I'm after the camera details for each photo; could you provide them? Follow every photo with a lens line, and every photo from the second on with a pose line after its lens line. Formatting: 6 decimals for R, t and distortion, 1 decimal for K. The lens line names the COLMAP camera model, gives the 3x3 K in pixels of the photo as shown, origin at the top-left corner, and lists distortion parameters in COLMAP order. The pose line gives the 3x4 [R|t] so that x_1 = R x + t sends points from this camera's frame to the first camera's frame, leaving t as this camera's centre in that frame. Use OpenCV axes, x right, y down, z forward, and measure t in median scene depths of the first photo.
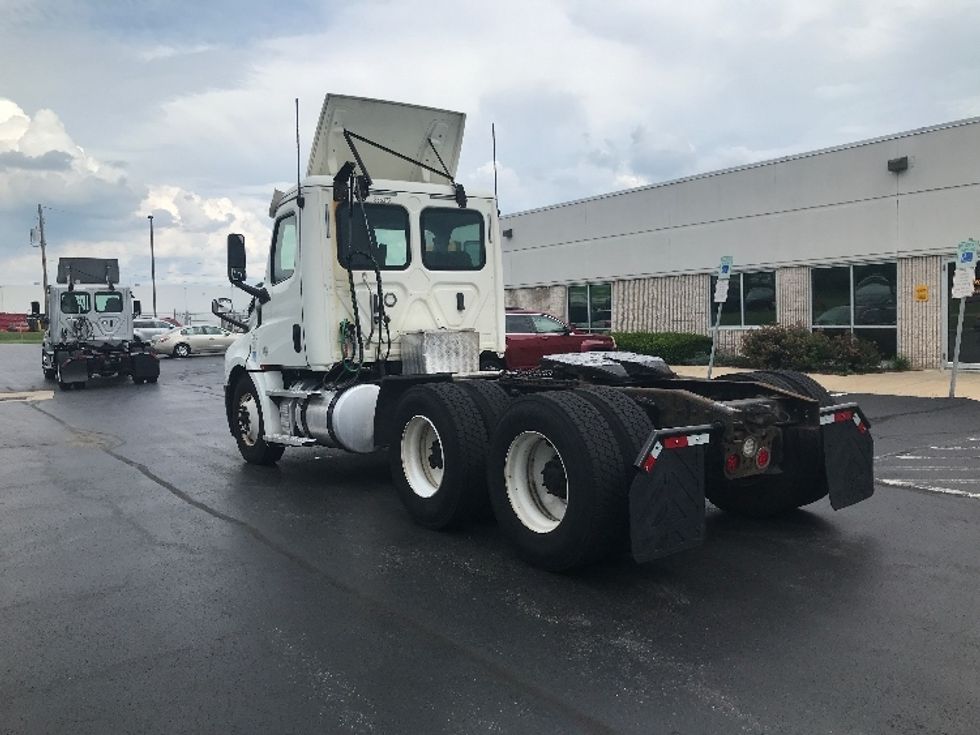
lens RADIAL K [[799.7, 0, 487.3], [0, 799.7, 376.5], [0, 0, 1]] dist [0.036264, -0.068972]
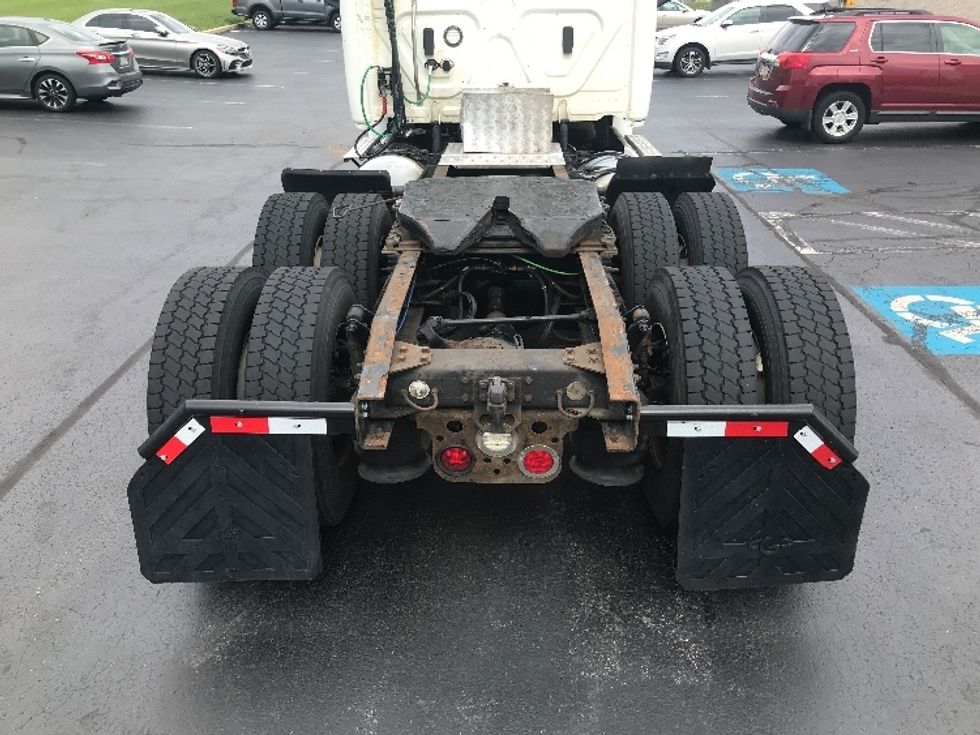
lens RADIAL K [[799.7, 0, 493.2], [0, 799.7, 364.7], [0, 0, 1]] dist [0.036264, -0.068972]
pose [[0.804253, 0.275784, -0.526422, 0.126722], [-0.059219, 0.918586, 0.390760, -0.036604], [0.591329, -0.283096, 0.755107, 0.127671]]
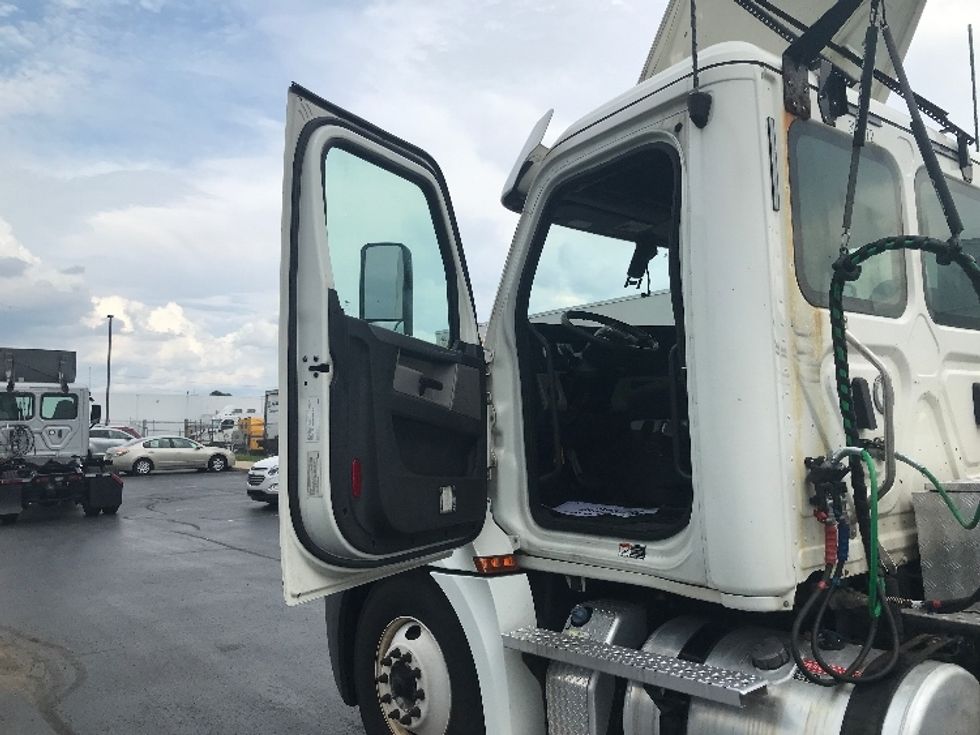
lens RADIAL K [[799.7, 0, 488.7], [0, 799.7, 366.3], [0, 0, 1]] dist [0.036264, -0.068972]
pose [[0.998201, 0.017237, 0.057430, -0.108258], [-0.008312, 0.988321, -0.152157, -0.017077], [-0.059382, 0.151406, 0.986686, 0.215990]]
